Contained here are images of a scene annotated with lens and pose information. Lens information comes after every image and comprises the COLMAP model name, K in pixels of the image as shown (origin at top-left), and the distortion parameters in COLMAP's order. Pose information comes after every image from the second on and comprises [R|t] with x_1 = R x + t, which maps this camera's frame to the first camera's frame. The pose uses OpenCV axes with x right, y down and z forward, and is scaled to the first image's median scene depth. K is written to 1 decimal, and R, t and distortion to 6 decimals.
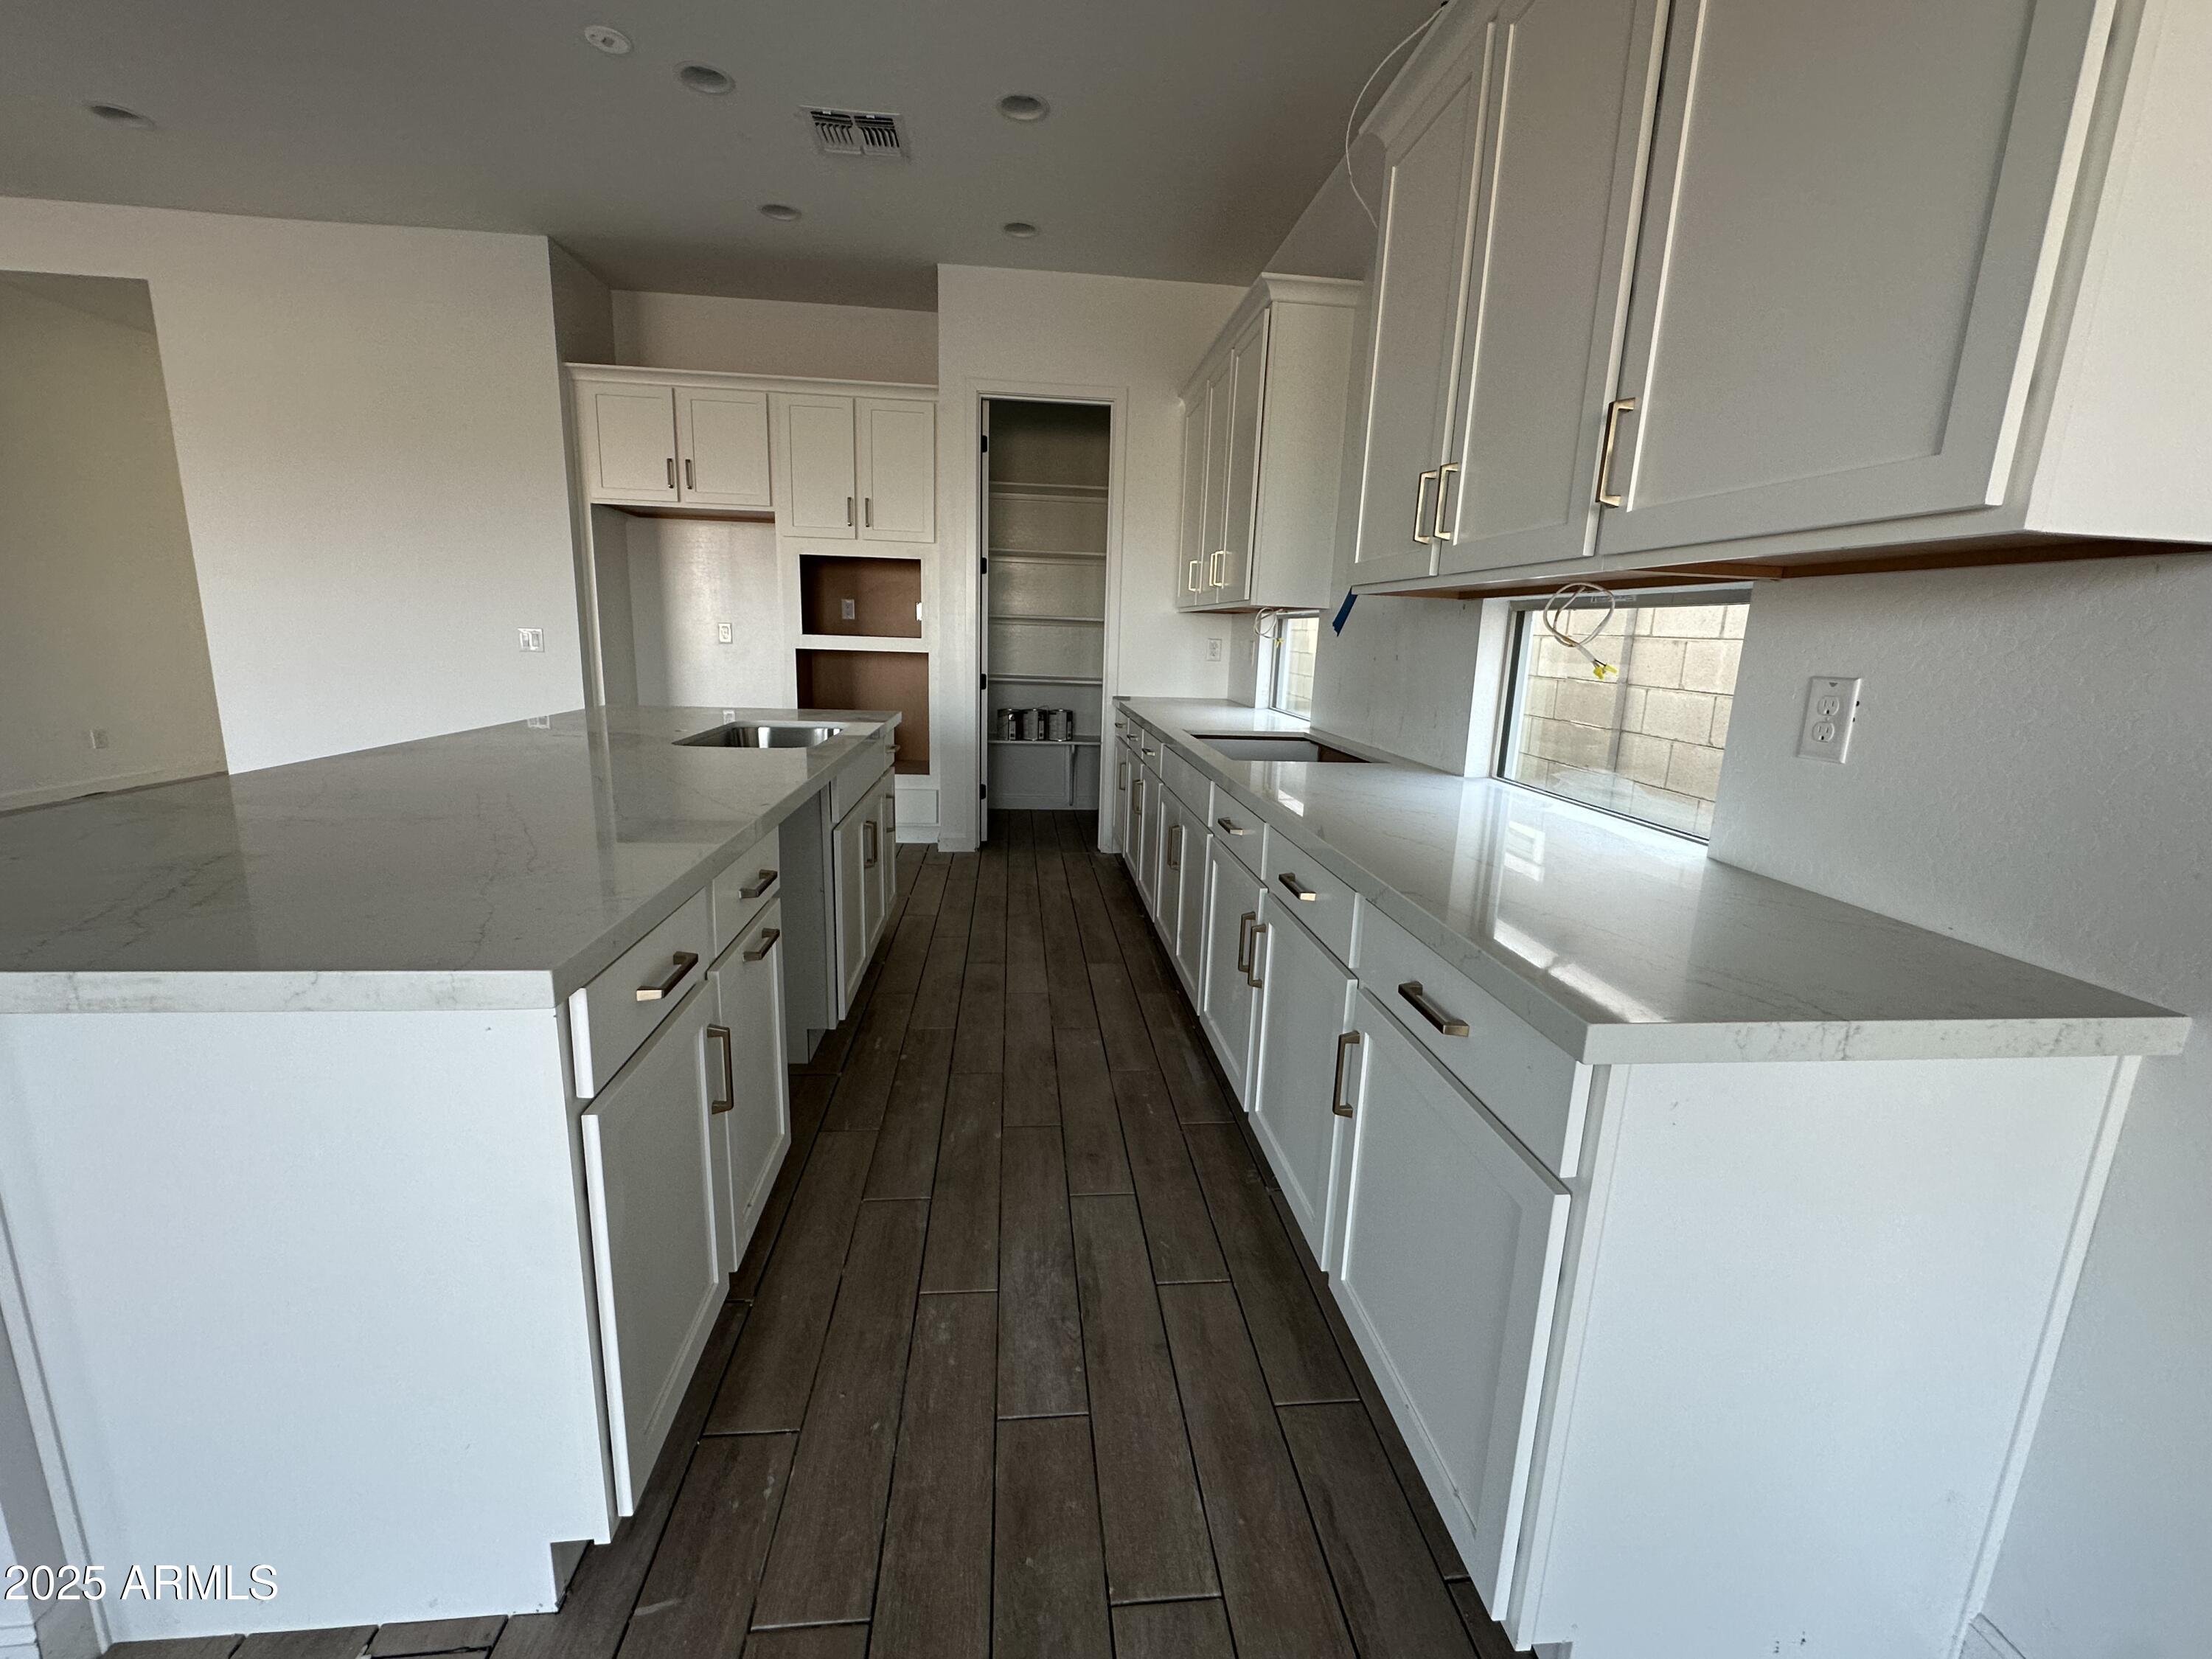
lens RADIAL K [[918.8, 0, 1105.2], [0, 918.8, 820.5], [0, 0, 1]] dist [-0.002650, 0.000520]
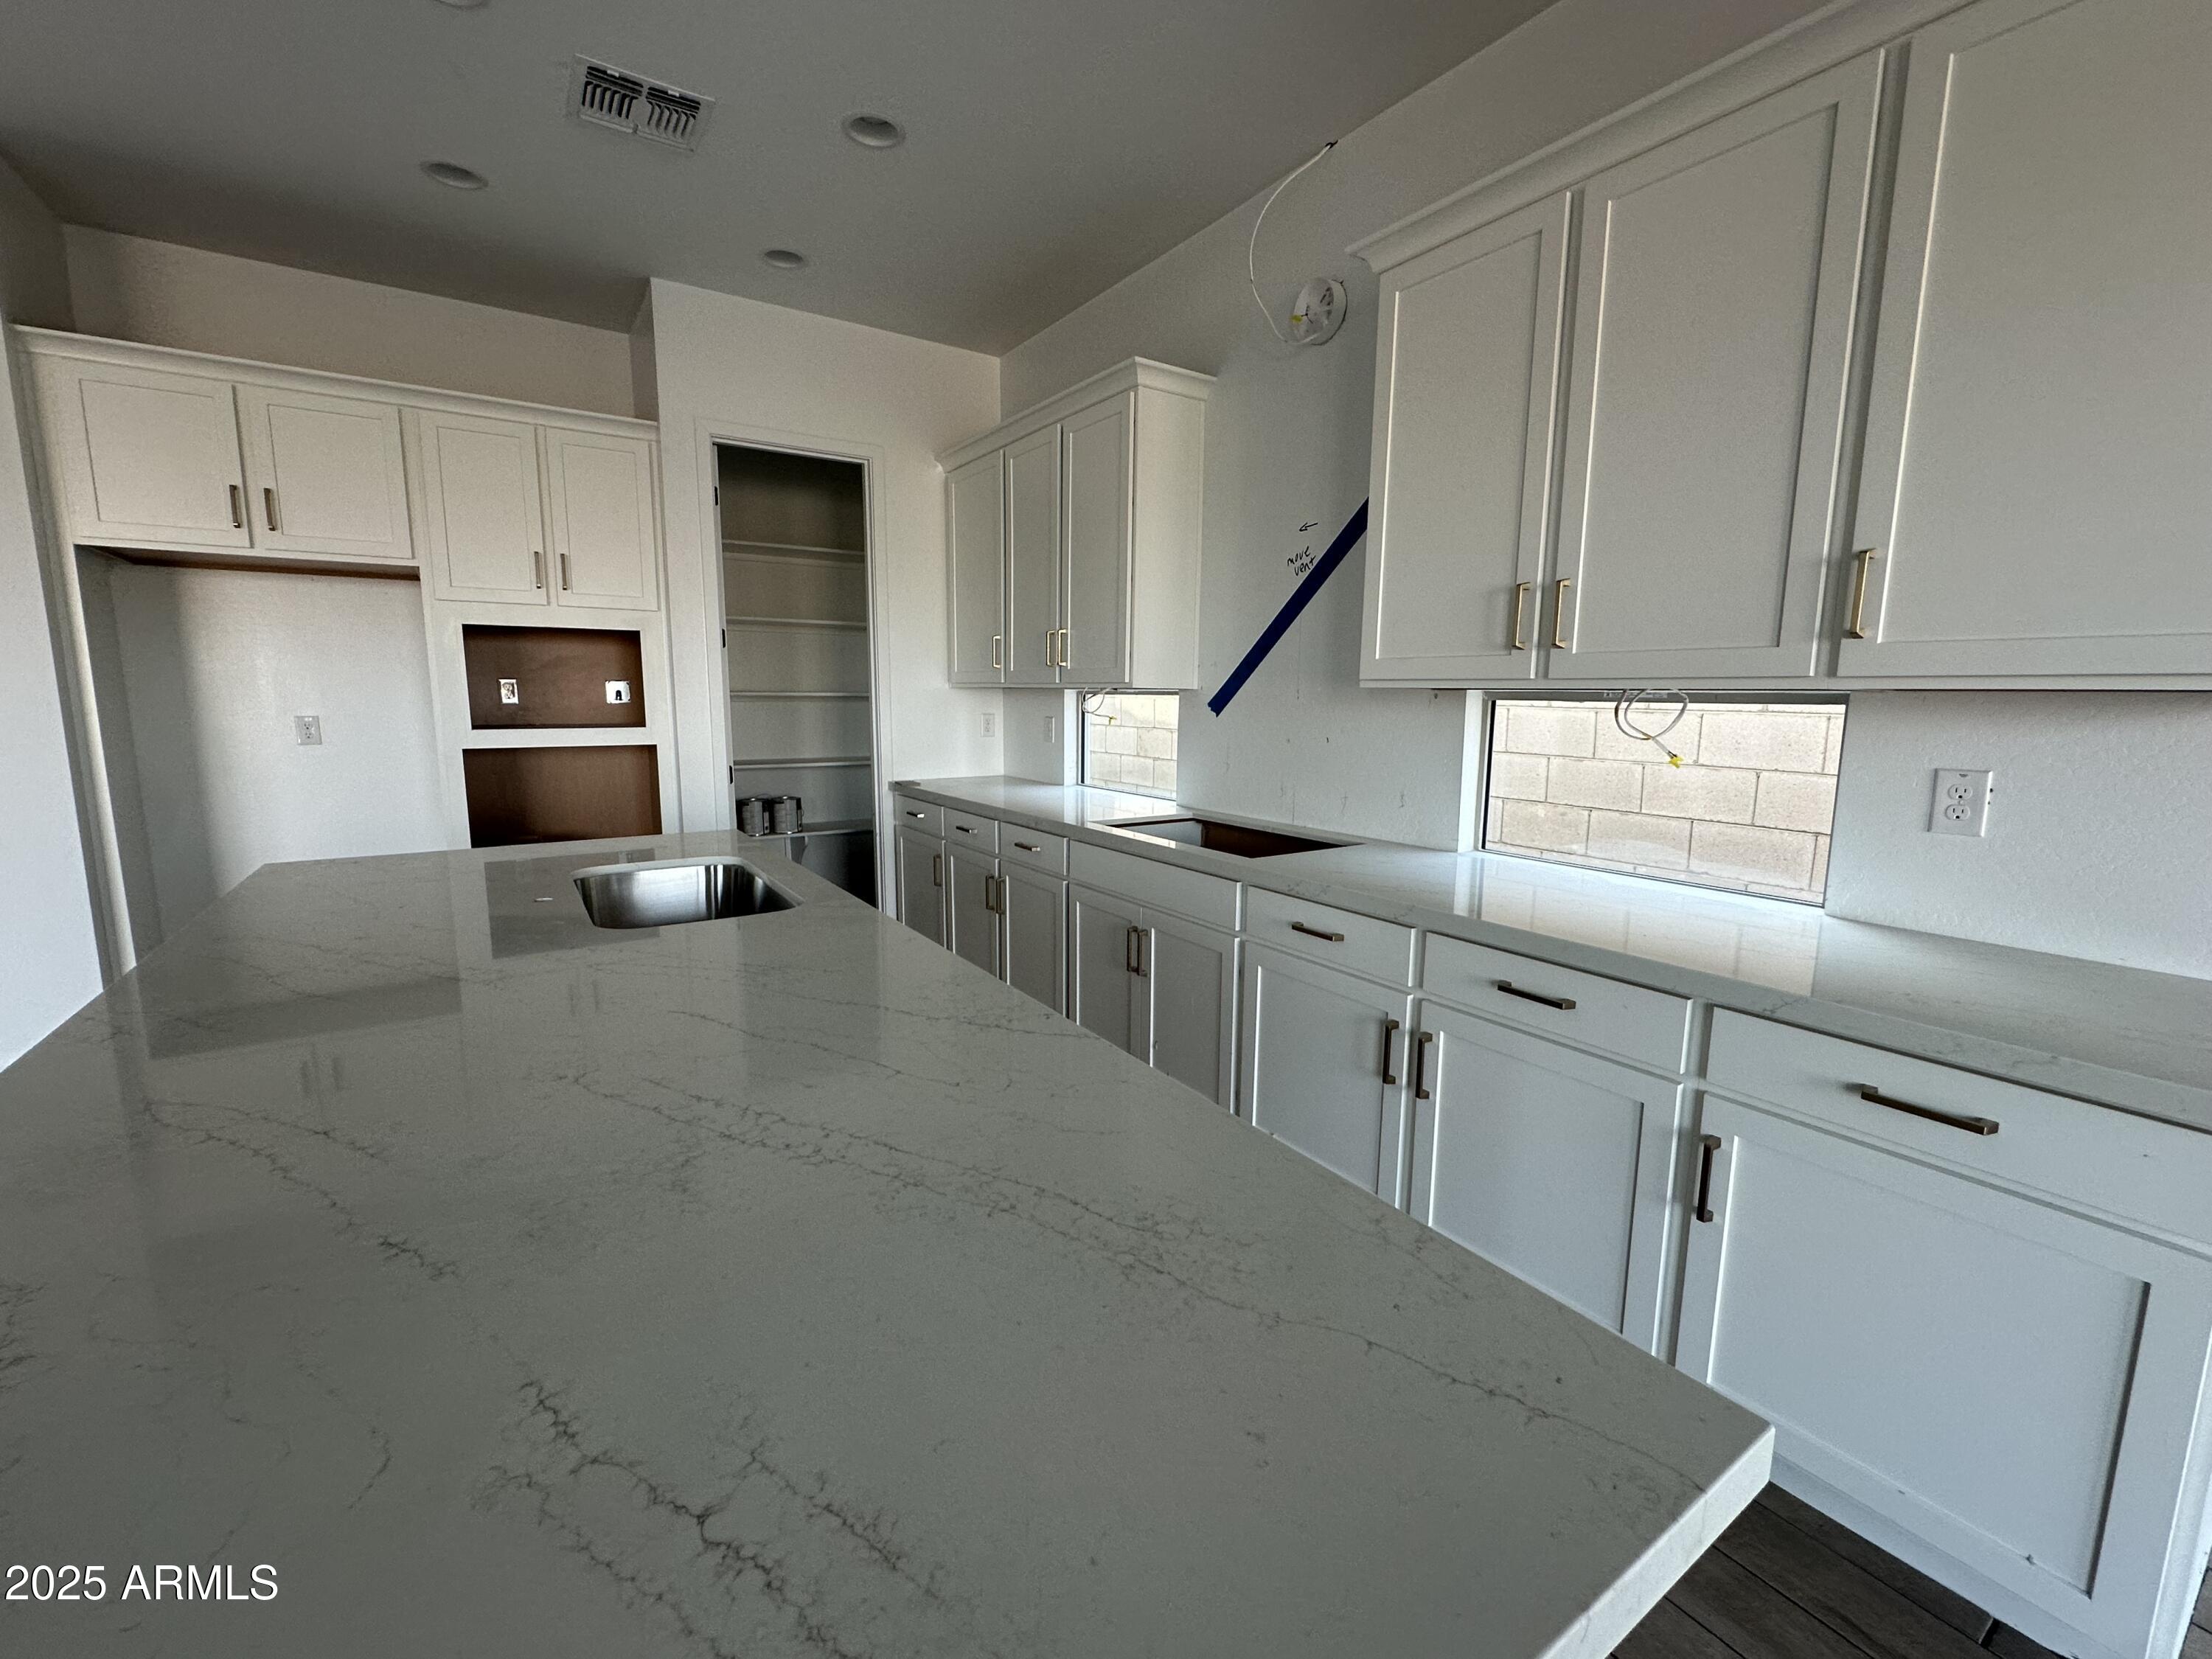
lens RADIAL K [[918.8, 0, 1102.1], [0, 918.8, 822.9], [0, 0, 1]] dist [-0.002650, 0.000520]
pose [[0.883095, -0.093092, 0.459867, -0.239671], [0.116152, 0.992987, -0.022037, -0.054485], [-0.454591, 0.072875, 0.887714, 0.118087]]
